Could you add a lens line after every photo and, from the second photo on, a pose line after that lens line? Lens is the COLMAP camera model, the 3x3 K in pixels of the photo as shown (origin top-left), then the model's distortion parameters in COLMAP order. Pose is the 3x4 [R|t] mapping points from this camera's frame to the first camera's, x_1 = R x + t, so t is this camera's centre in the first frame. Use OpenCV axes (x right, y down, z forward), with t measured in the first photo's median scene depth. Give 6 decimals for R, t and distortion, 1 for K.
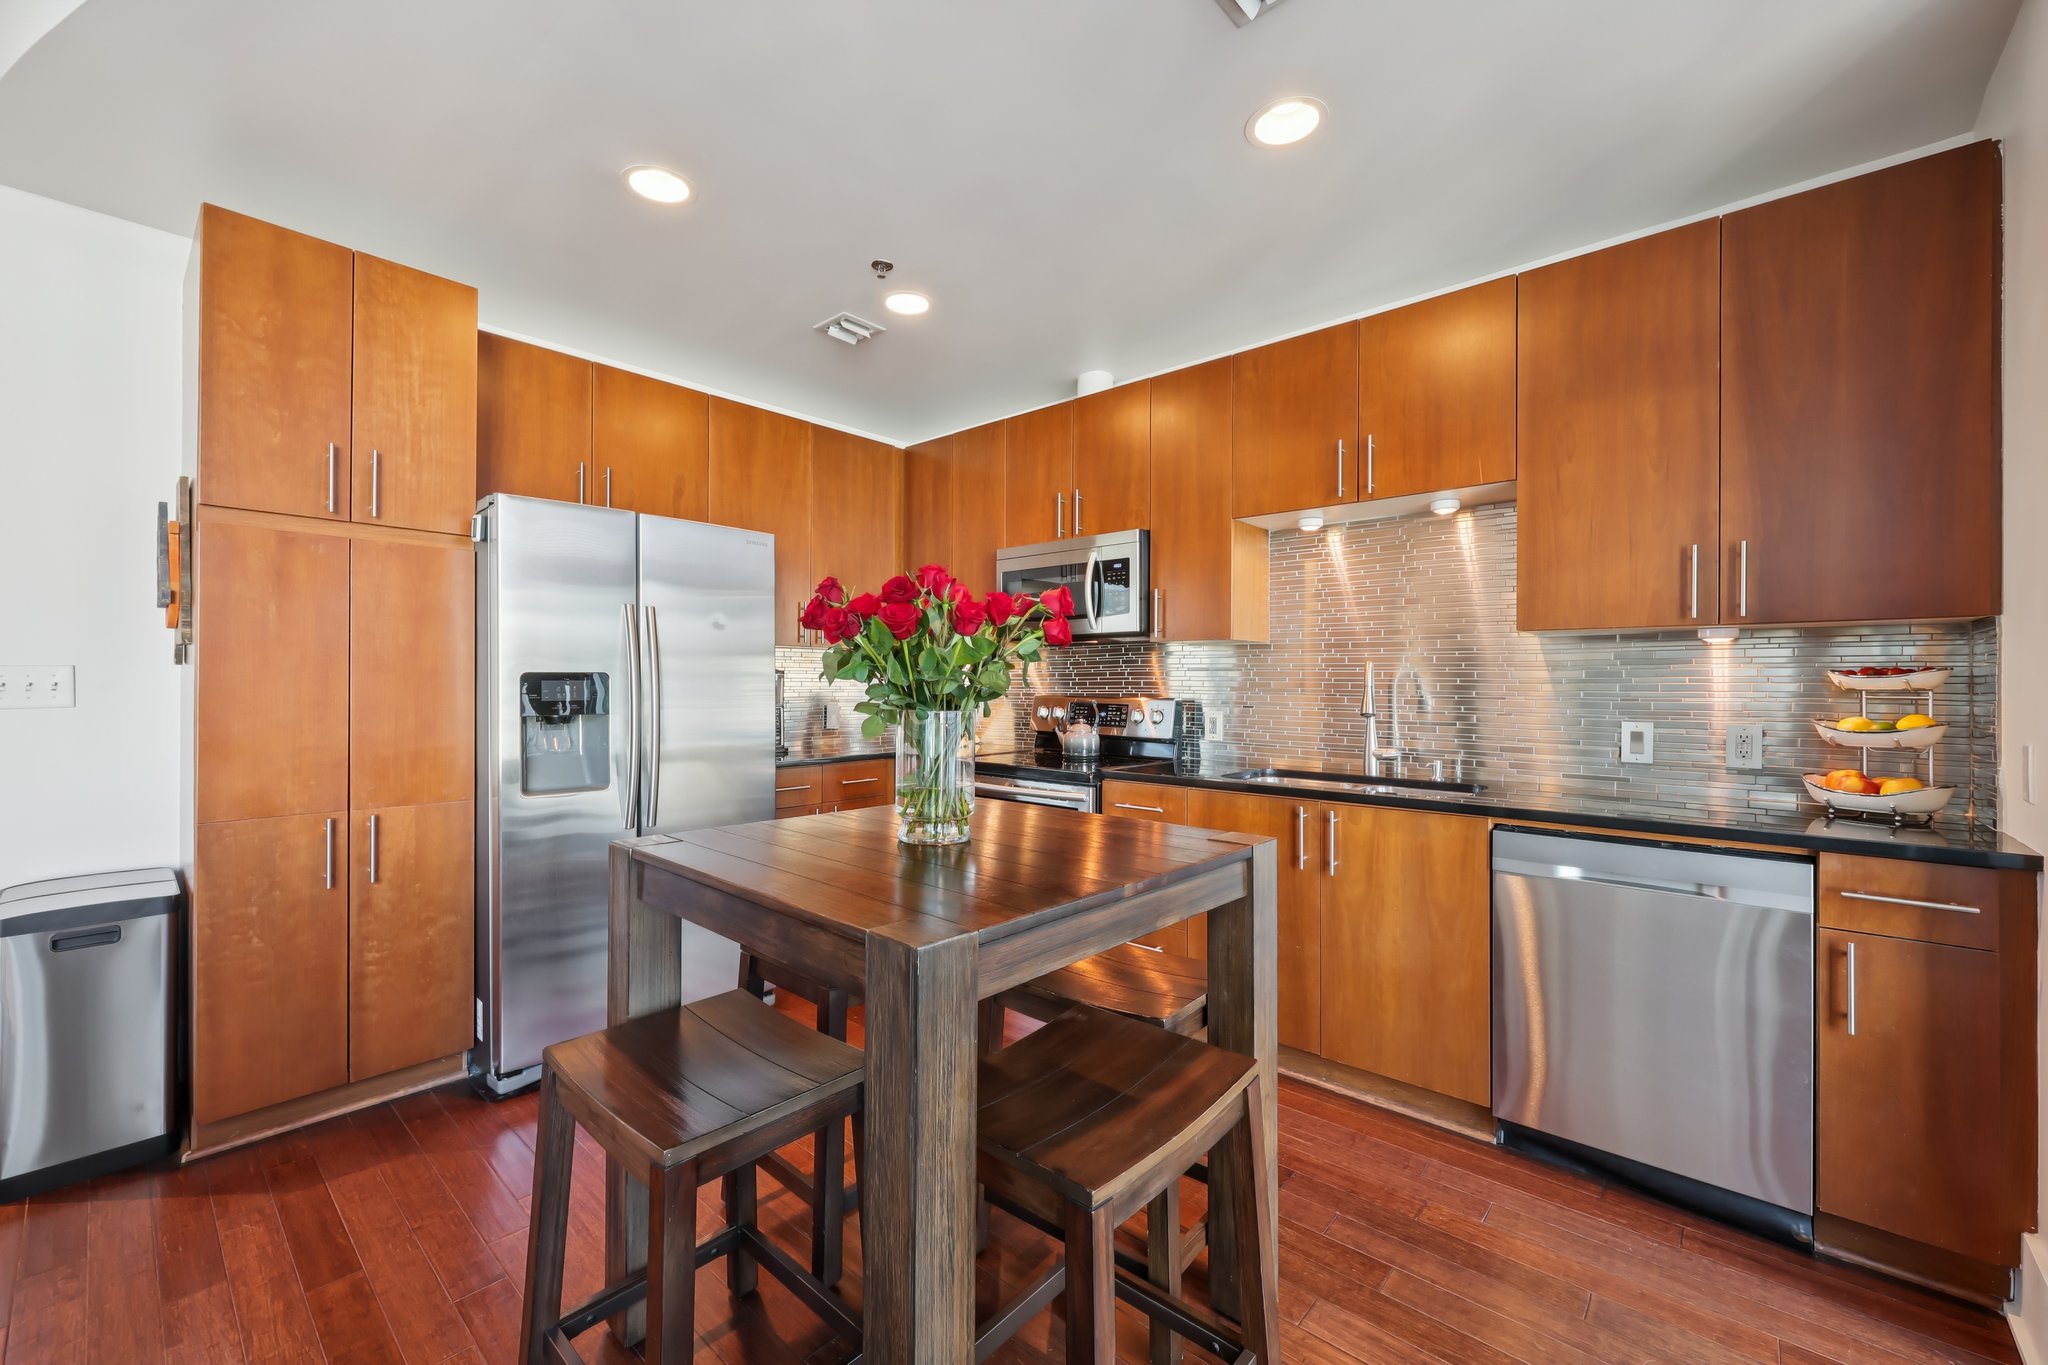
lens RADIAL K [[824.6, 0, 1023.7], [0, 824.6, 685.3], [0, 0, 1]] dist [0.001746, -0.000526]
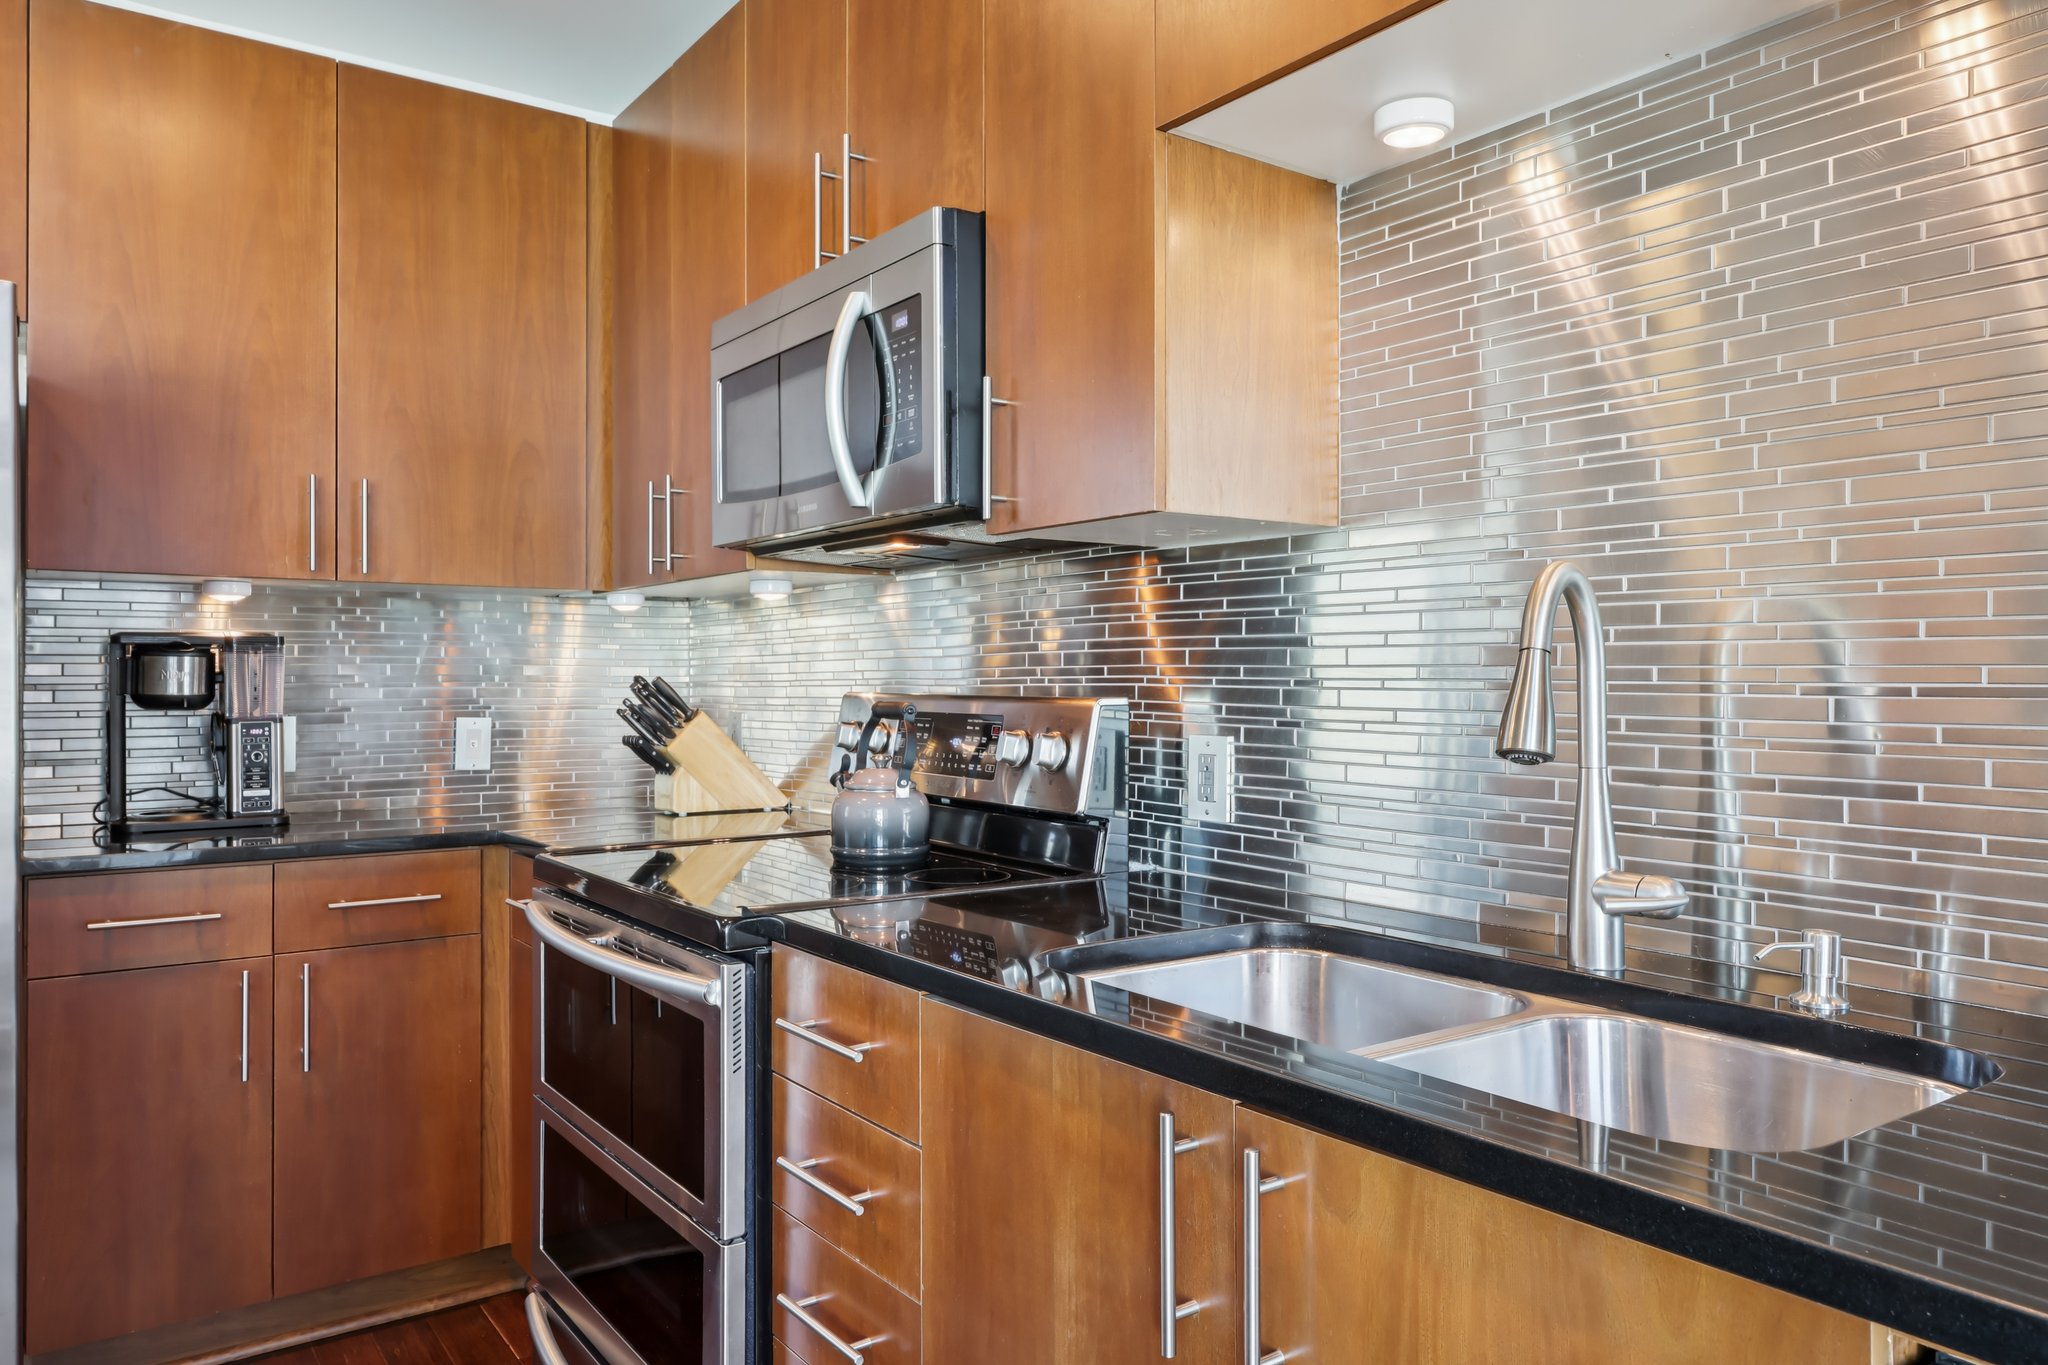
lens RADIAL K [[1403.1, 0, 1015.5], [0, 1403.1, 677.7], [0, 0, 1]] dist [0.005051, -0.000446]
pose [[0.972987, -0.001344, -0.230855, 0.286542], [0.000111, 0.999986, -0.005354, 0.009495], [0.230859, 0.005184, 0.972973, 0.408346]]
